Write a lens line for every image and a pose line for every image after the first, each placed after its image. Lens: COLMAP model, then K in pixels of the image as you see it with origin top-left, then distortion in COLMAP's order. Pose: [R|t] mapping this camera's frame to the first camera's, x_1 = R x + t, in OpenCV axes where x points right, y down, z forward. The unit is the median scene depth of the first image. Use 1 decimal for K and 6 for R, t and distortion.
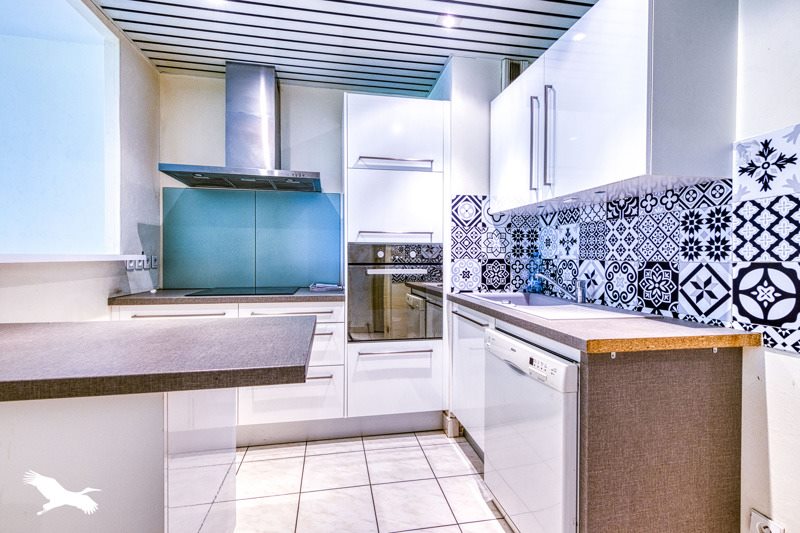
lens RADIAL K [[379.1, 0, 401.5], [0, 379.1, 262.7], [0, 0, 1]] dist [0.006458, 0.000351]
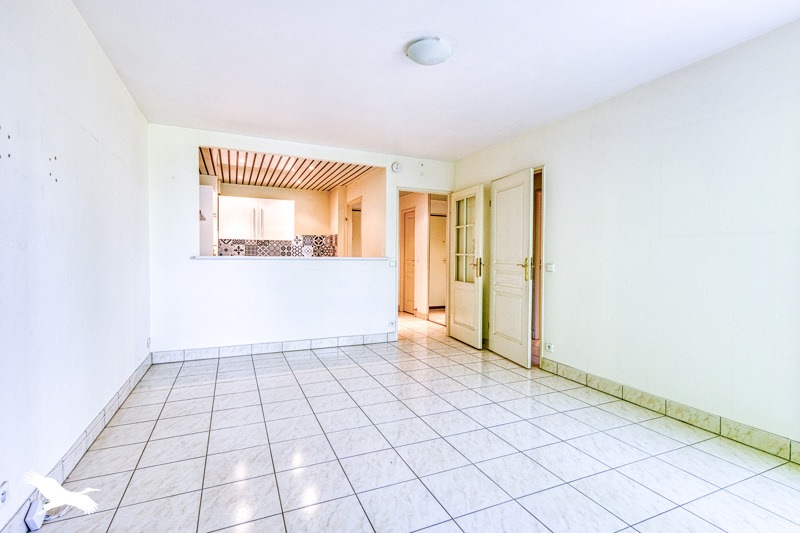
lens RADIAL K [[379.1, 0, 401.5], [0, 379.1, 262.7], [0, 0, 1]] dist [0.006458, 0.000351]
pose [[-0.224575, -0.022715, 0.974192, -2.878014], [0.008948, 0.999638, 0.025371, -0.021966], [-0.974416, 0.014415, -0.224290, 0.412029]]
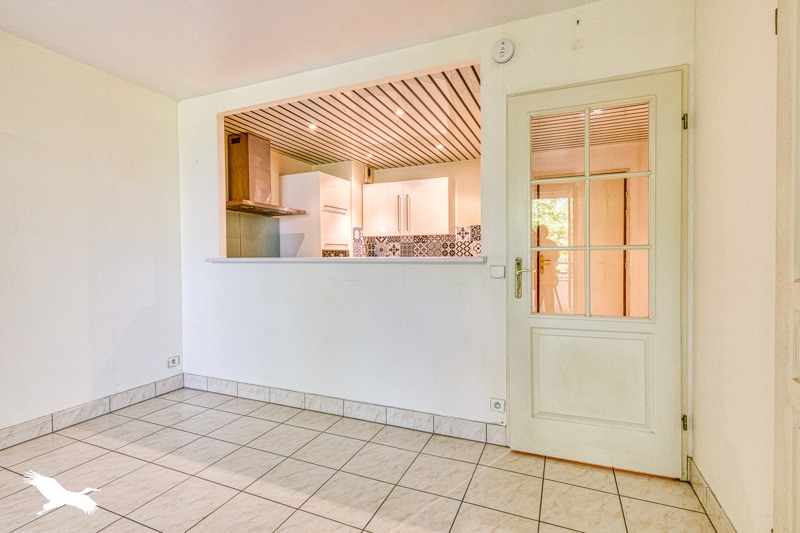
lens RADIAL K [[379.1, 0, 401.5], [0, 379.1, 262.7], [0, 0, 1]] dist [0.006458, 0.000351]
pose [[0.563803, -0.025129, 0.825527, -1.595521], [0.024486, 0.999606, 0.013704, -0.004052], [-0.825546, 0.012487, 0.564196, -0.439750]]
